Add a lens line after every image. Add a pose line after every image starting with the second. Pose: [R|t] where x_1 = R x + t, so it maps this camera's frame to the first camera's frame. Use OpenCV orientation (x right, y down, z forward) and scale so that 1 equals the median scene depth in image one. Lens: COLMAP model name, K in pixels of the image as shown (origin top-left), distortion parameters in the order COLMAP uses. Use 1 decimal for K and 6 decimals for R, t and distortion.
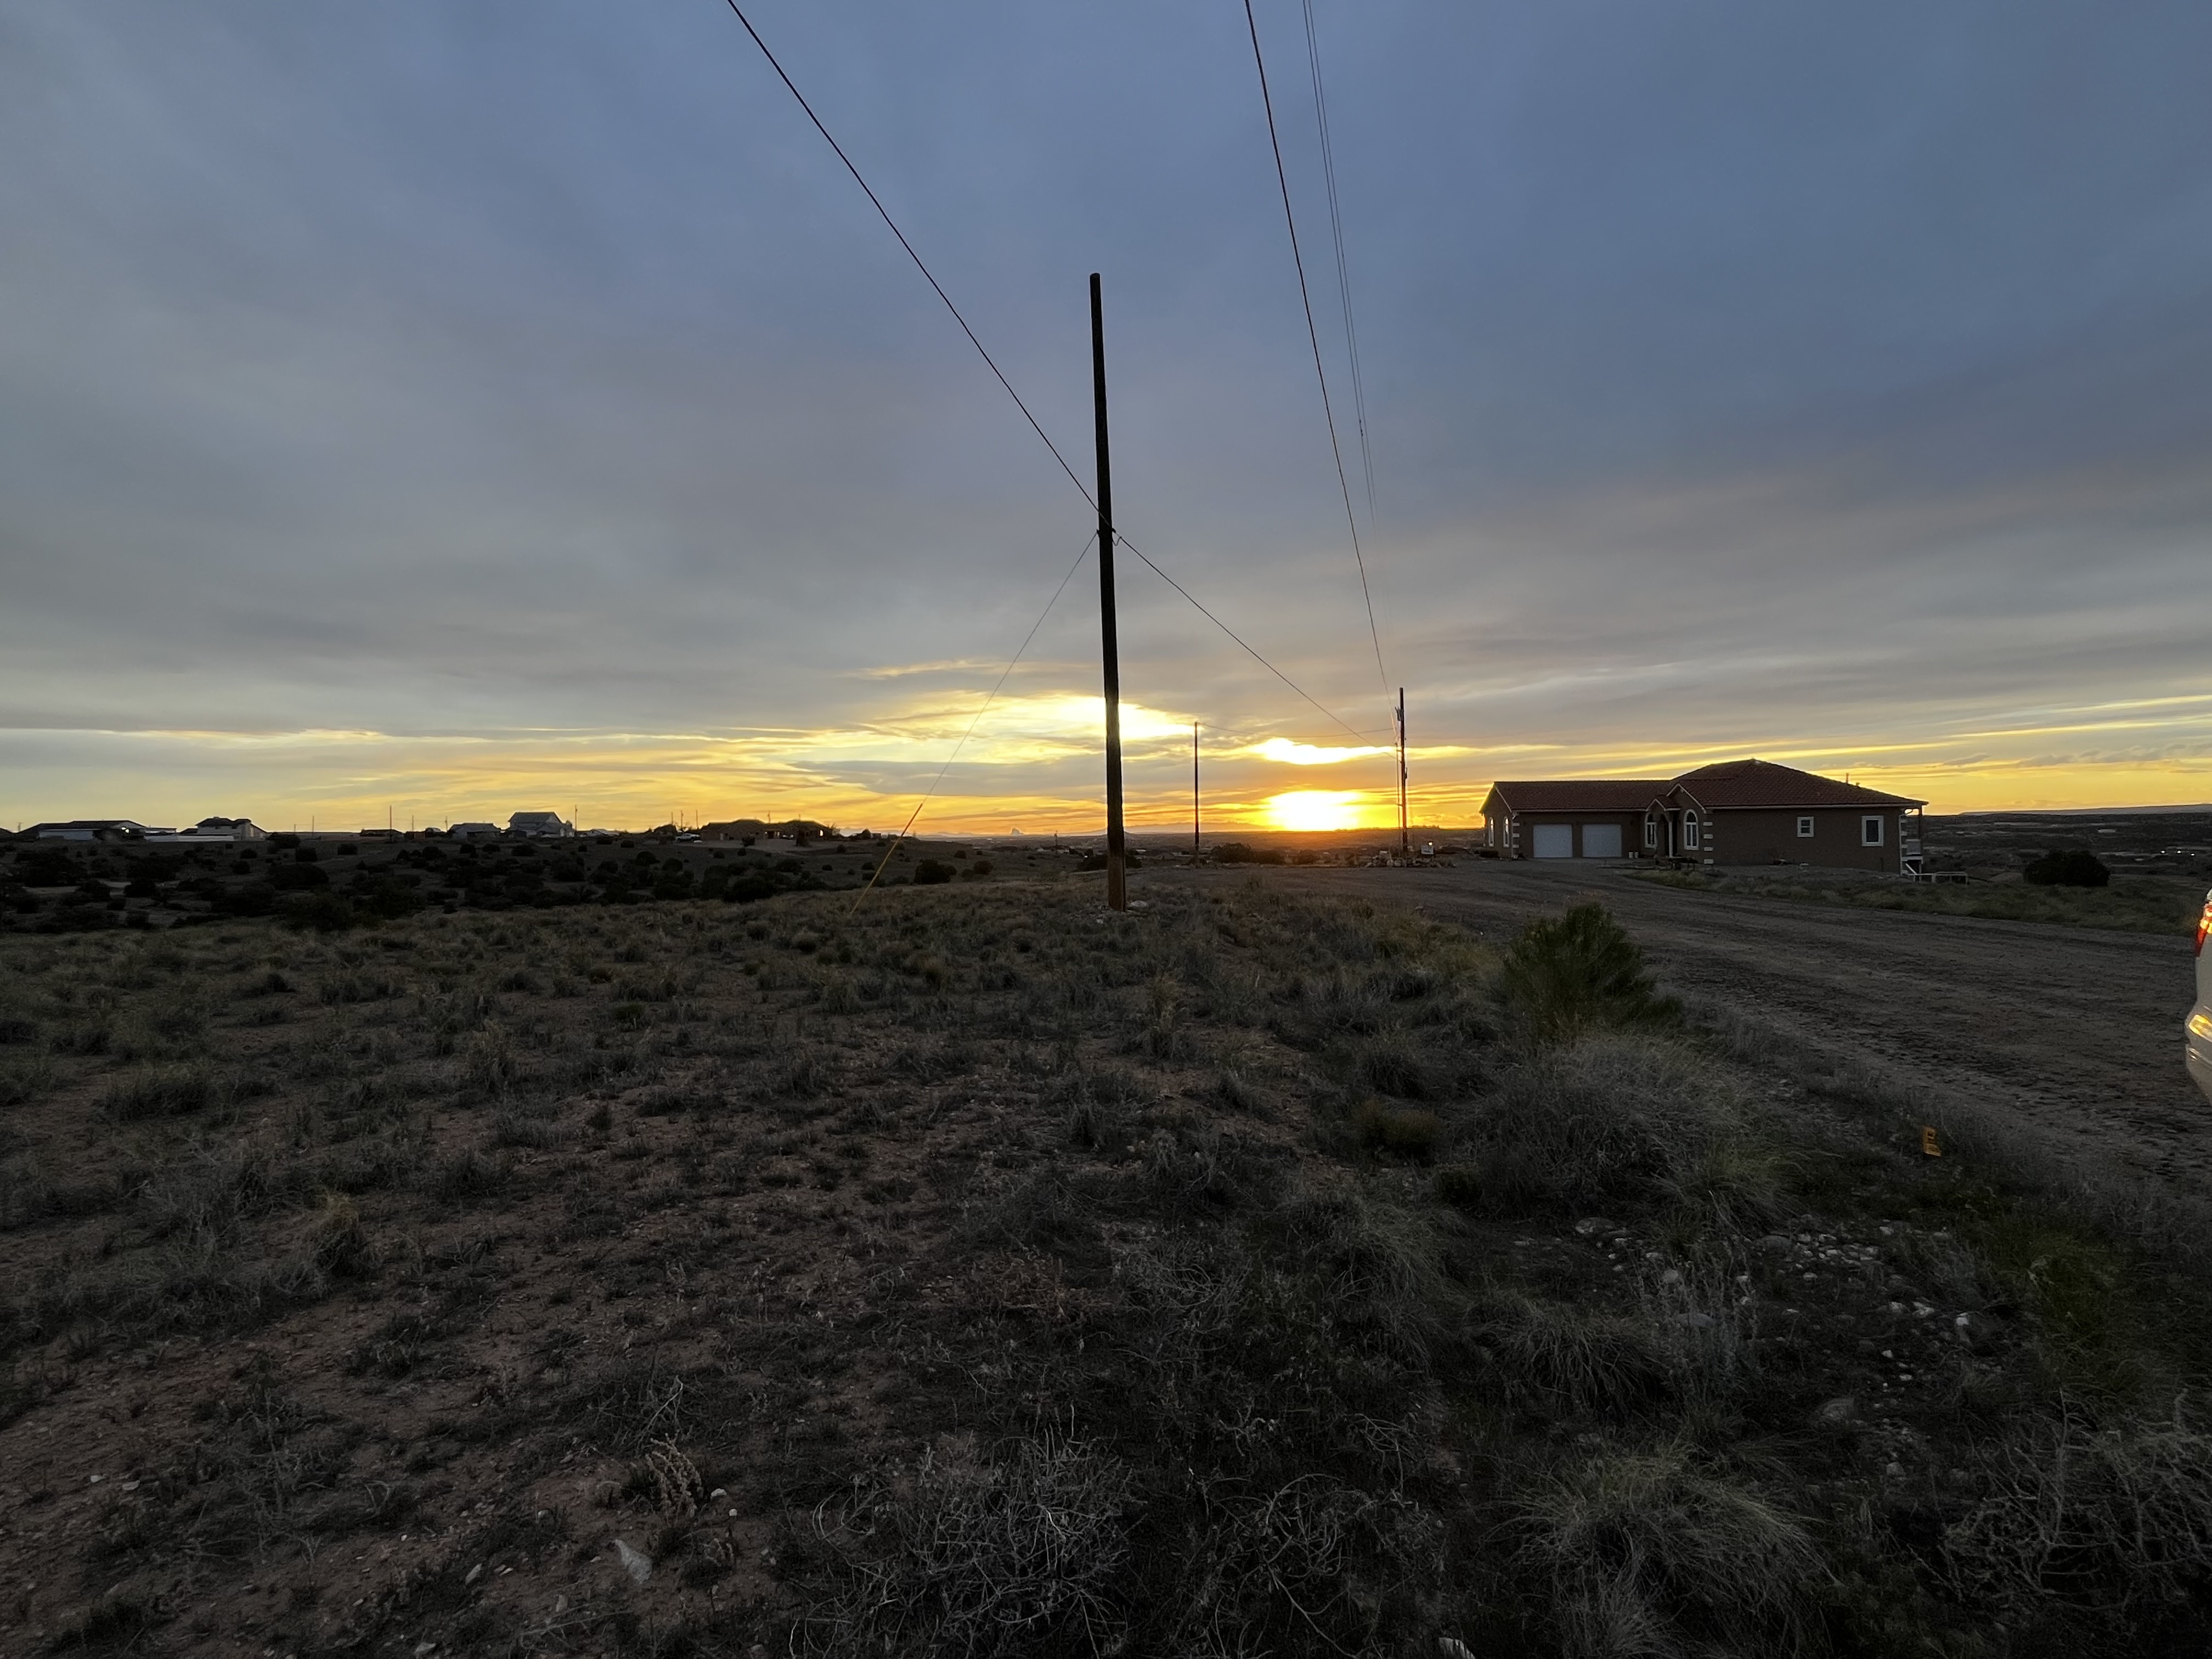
lens RADIAL K [[1045.9, 0, 1091.4], [0, 1045.9, 826.8], [0, 0, 1]] dist [-0.000207, -0.001268]
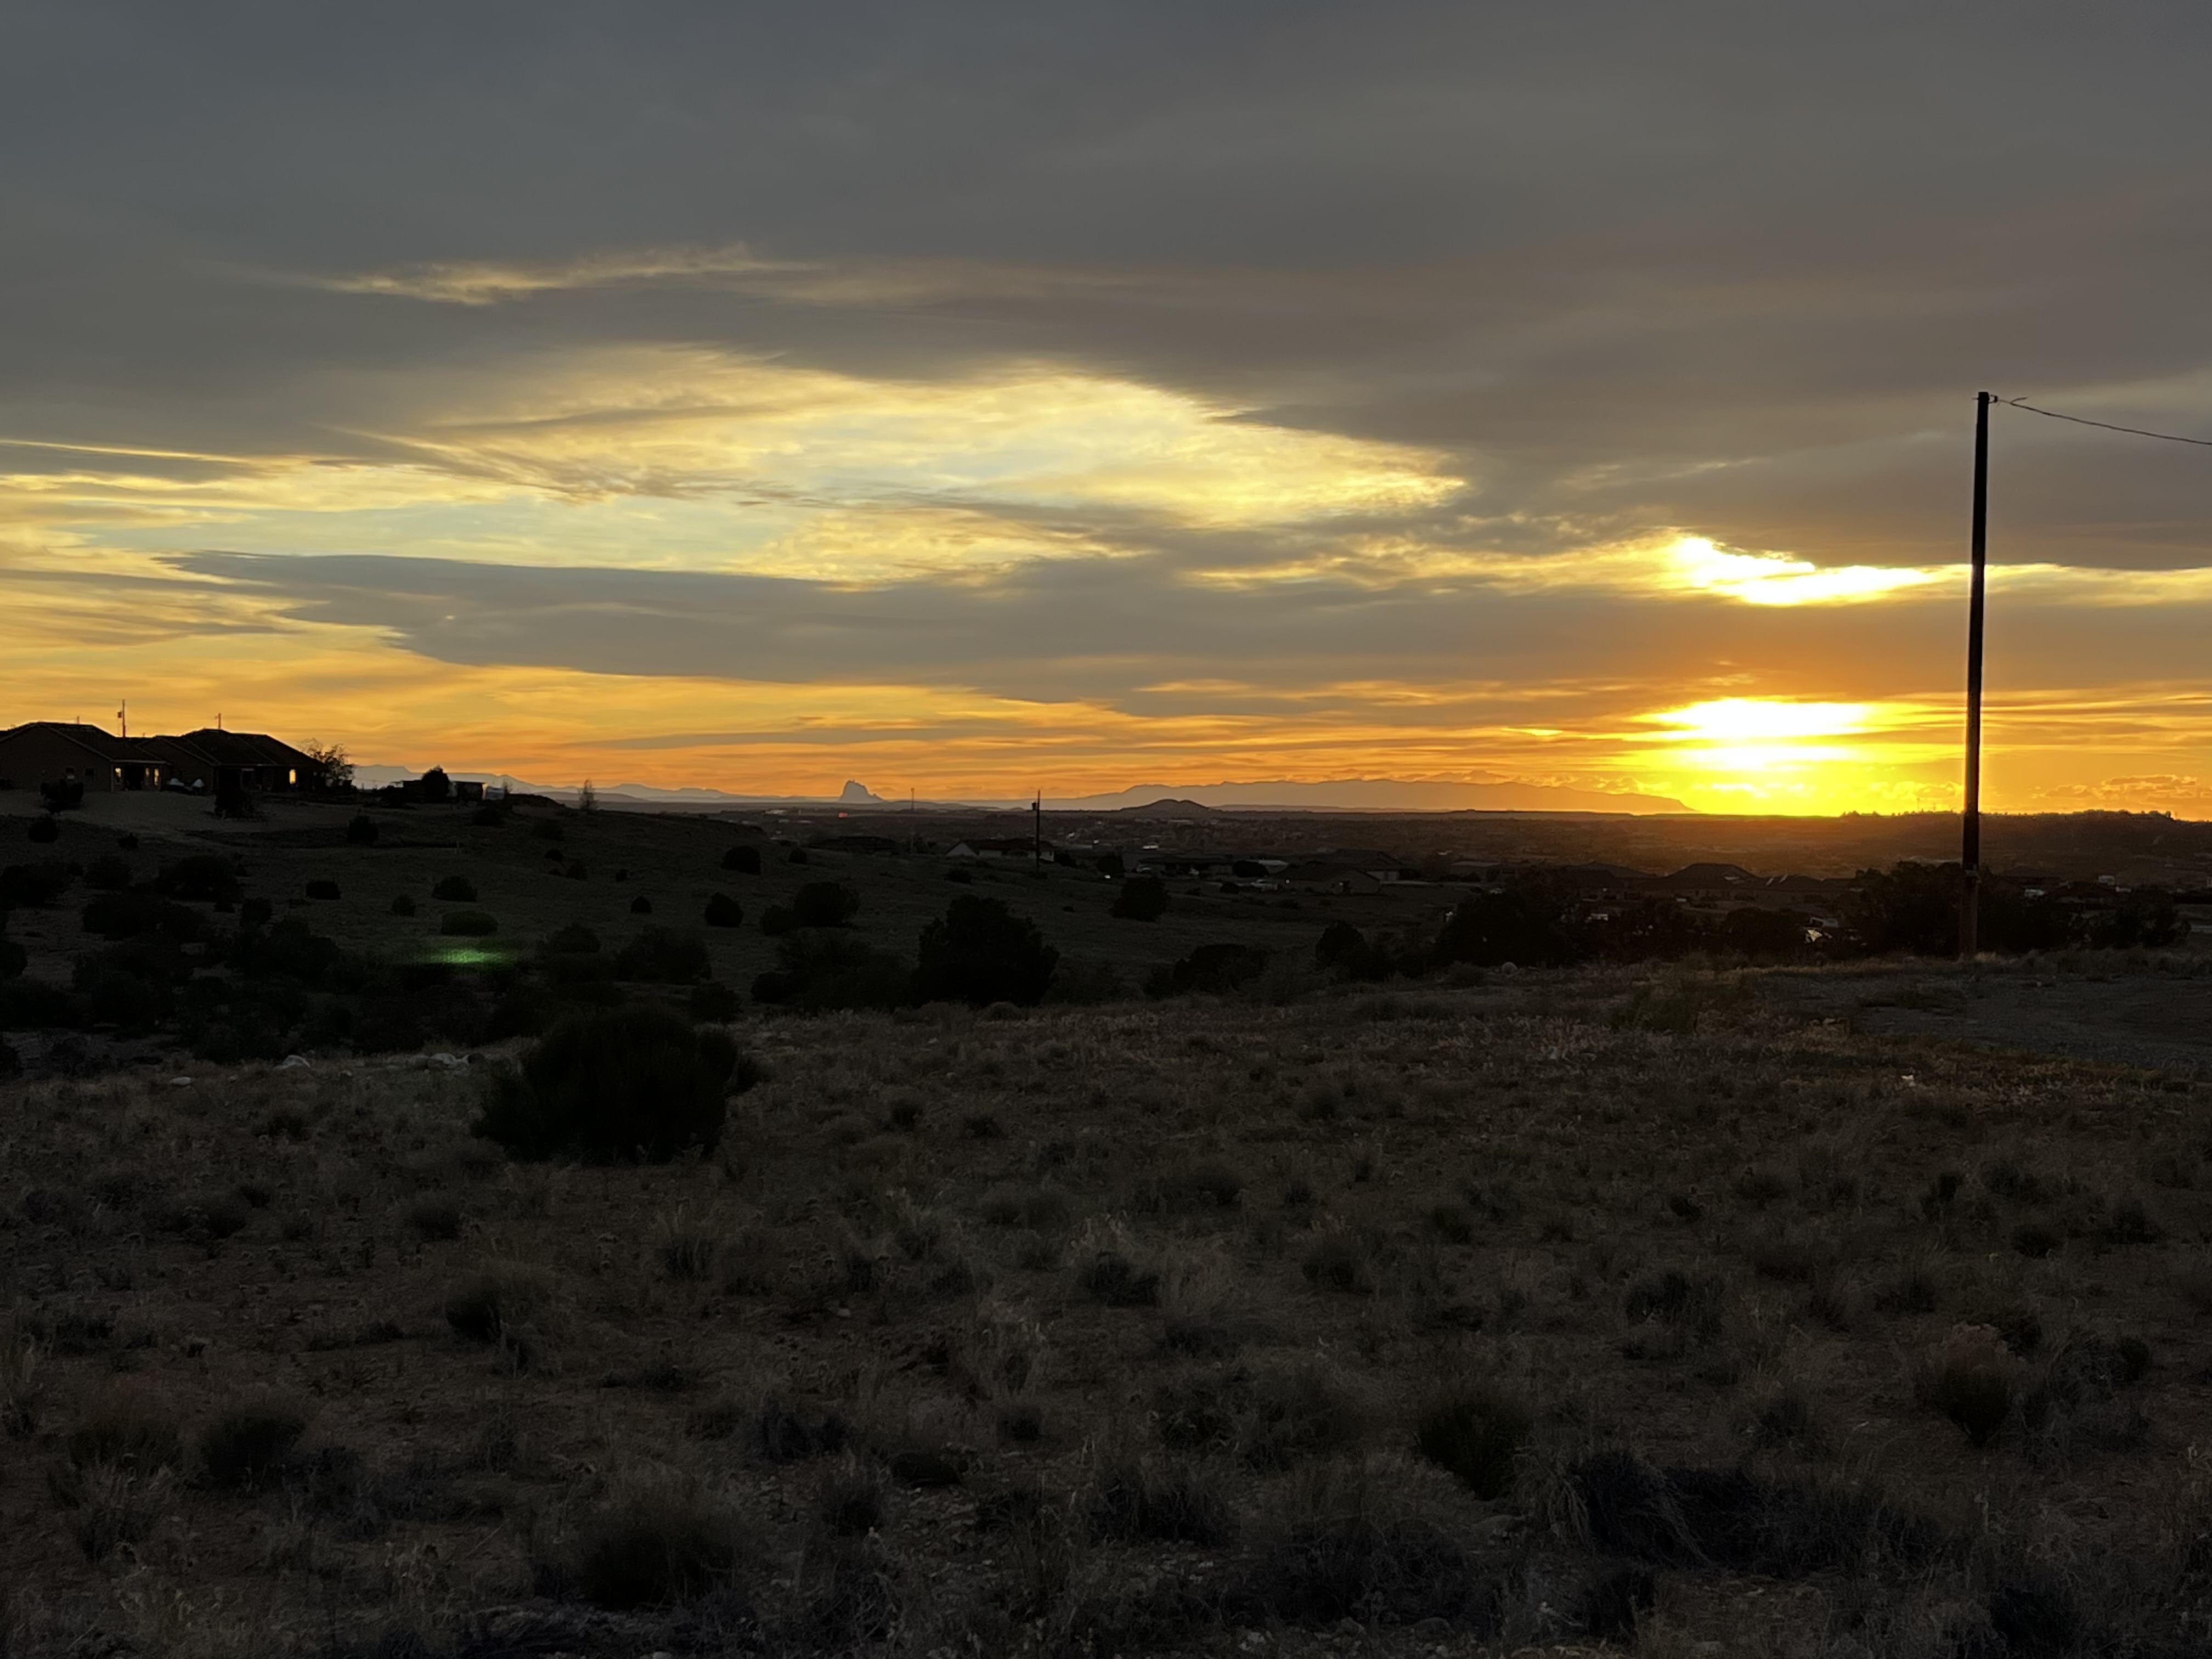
lens RADIAL K [[3083.9, 0, 1110.0], [0, 3083.9, 821.1], [0, 0, 1]] dist [0.014113, 0.000000]
pose [[0.999117, 0.031510, 0.027787, -0.047862], [-0.031864, 0.999416, 0.012381, 0.000497], [-0.027380, -0.013255, 0.999537, 0.083826]]
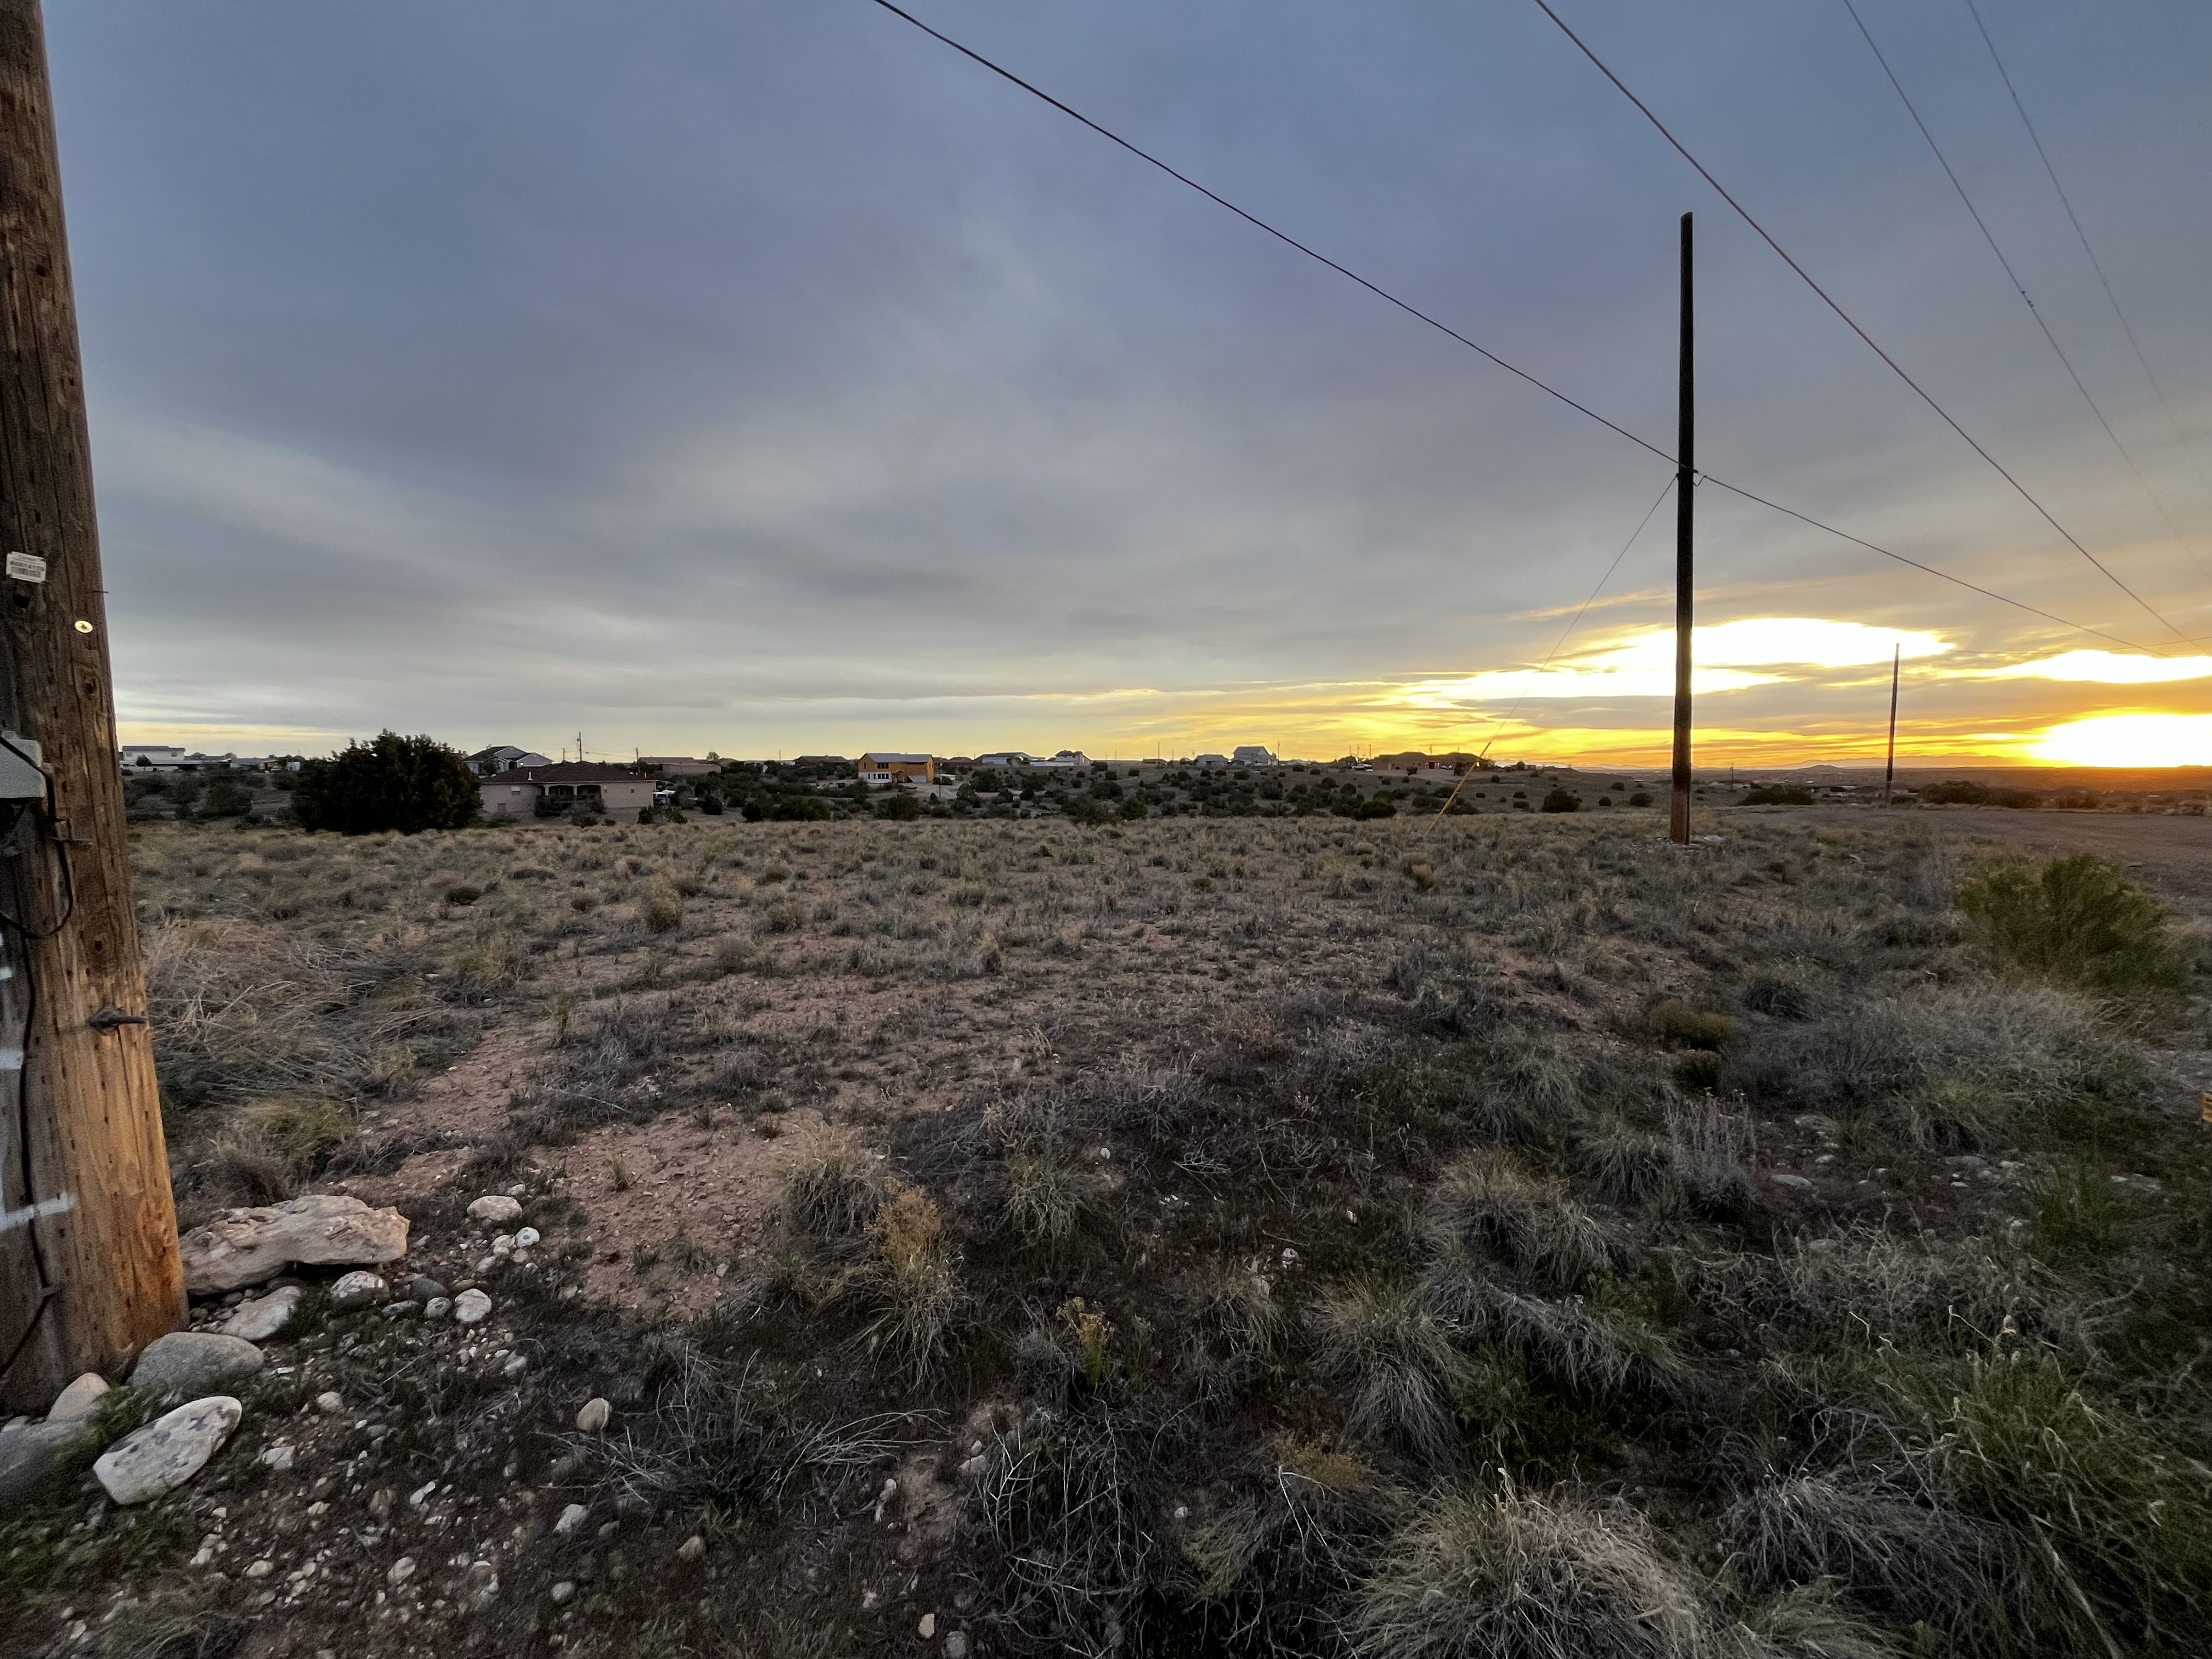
lens RADIAL K [[889.9, 0, 1103.9], [0, 889.9, 827.6], [0, 0, 1]] dist [-0.003333, -0.000237]
pose [[0.791579, 0.052222, -0.608831, 0.011571], [-0.004570, 0.996820, 0.079560, -0.000385], [0.611050, -0.060196, 0.789300, -0.006016]]
